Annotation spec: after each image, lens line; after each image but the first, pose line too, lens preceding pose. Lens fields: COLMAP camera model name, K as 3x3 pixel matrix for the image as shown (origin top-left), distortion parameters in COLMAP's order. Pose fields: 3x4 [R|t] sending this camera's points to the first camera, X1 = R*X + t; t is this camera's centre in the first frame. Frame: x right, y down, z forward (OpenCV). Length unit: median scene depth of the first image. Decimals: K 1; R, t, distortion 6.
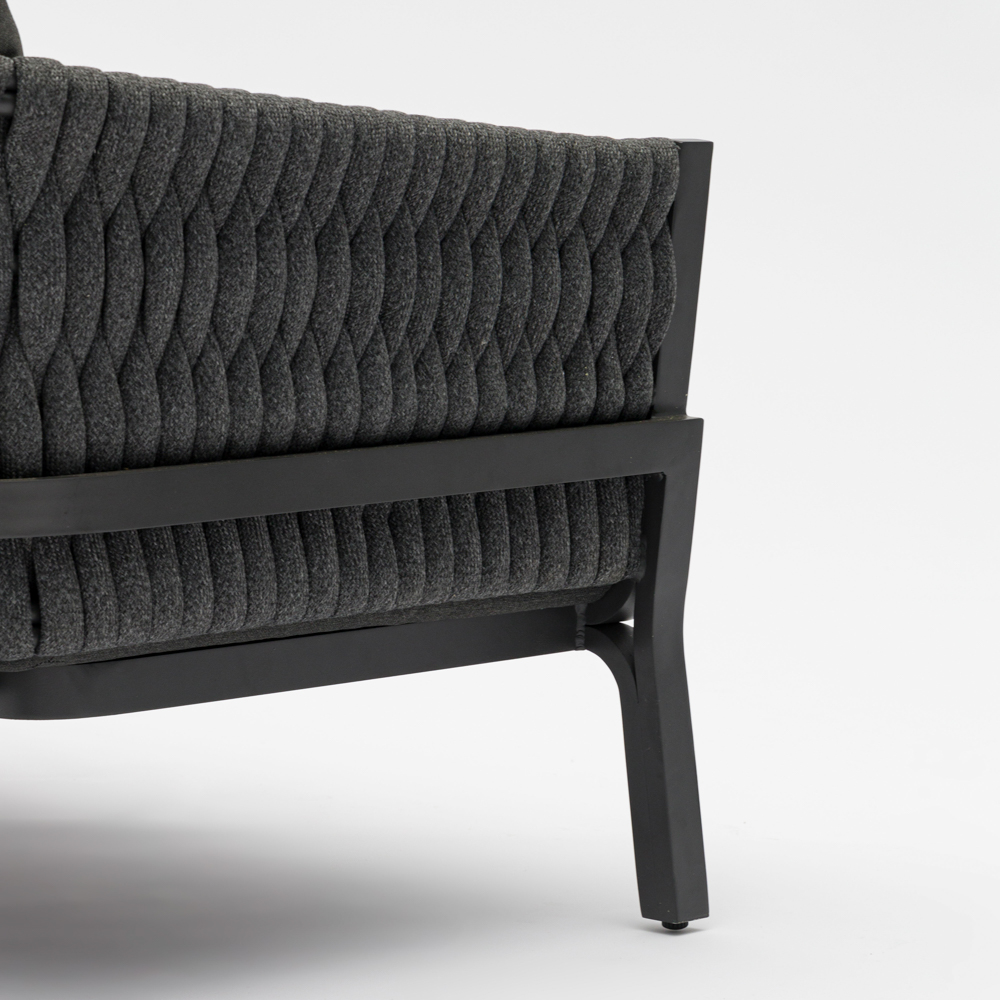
lens RADIAL K [[4042.4, 0, 500.0], [0, 4042.4, 500.0], [0, 0, 1]] dist [-0.117179, 1.877921]
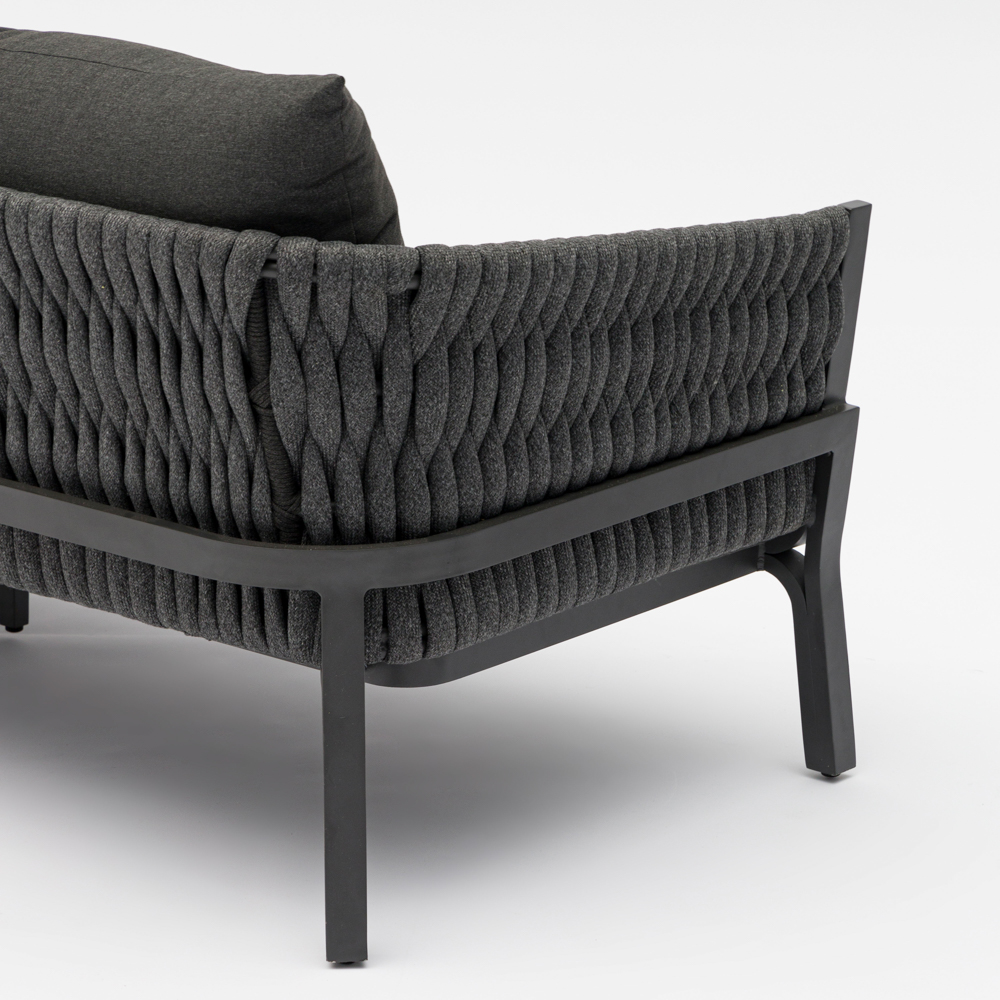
lens RADIAL K [[4042.4, 0, 500.0], [0, 4042.4, 500.0], [0, 0, 1]] dist [-0.117179, 1.877921]
pose [[0.998042, -0.012214, 0.061350, -0.163791], [0.001064, 0.983923, 0.178589, -0.248736], [-0.062545, -0.178173, 0.982009, -0.333446]]
